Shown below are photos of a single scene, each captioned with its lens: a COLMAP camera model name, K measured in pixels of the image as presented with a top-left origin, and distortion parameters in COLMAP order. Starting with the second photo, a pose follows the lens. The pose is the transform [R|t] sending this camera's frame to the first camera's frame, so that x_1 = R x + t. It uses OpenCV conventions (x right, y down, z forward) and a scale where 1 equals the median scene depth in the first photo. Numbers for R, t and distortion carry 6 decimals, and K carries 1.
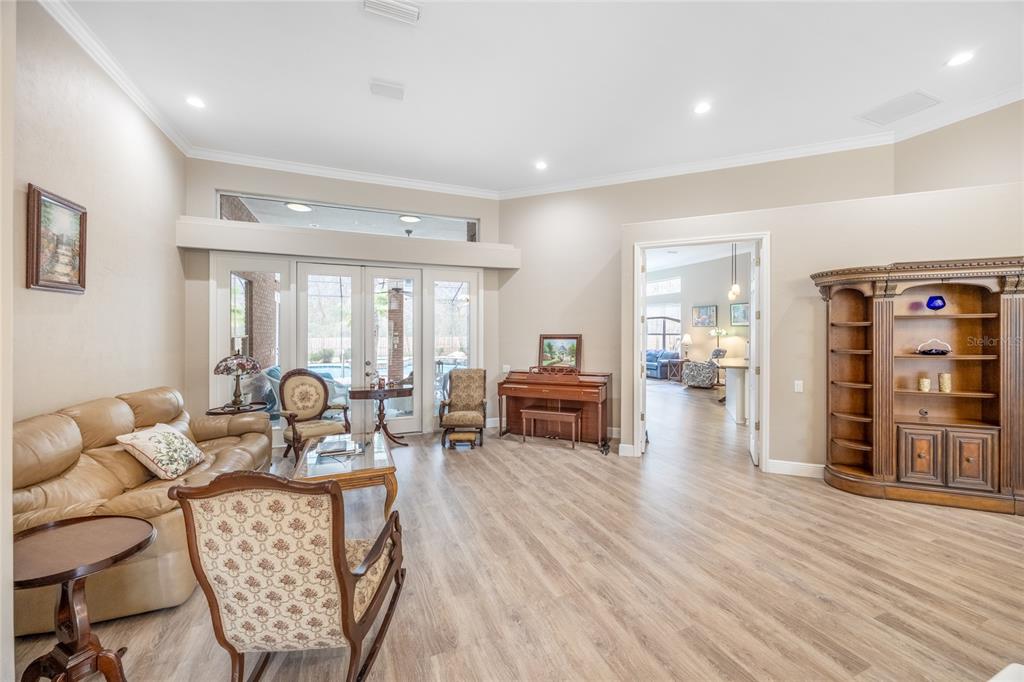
lens RADIAL K [[391.0, 0, 513.2], [0, 391.0, 334.9], [0, 0, 1]] dist [-0.001818, -0.000687]
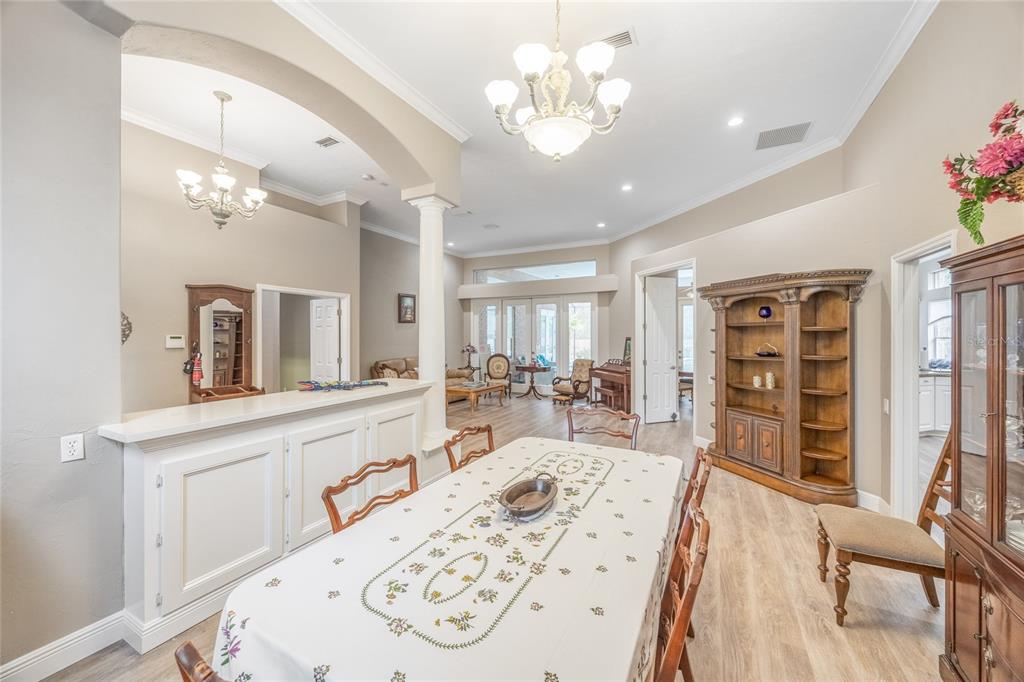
lens RADIAL K [[391.0, 0, 517.2], [0, 391.0, 336.2], [0, 0, 1]] dist [-0.001818, -0.000687]
pose [[0.648909, 0.004982, -0.760850, 1.978642], [-0.006893, 0.999976, 0.000668, -0.008983], [0.760835, 0.004811, 0.648927, -0.447740]]
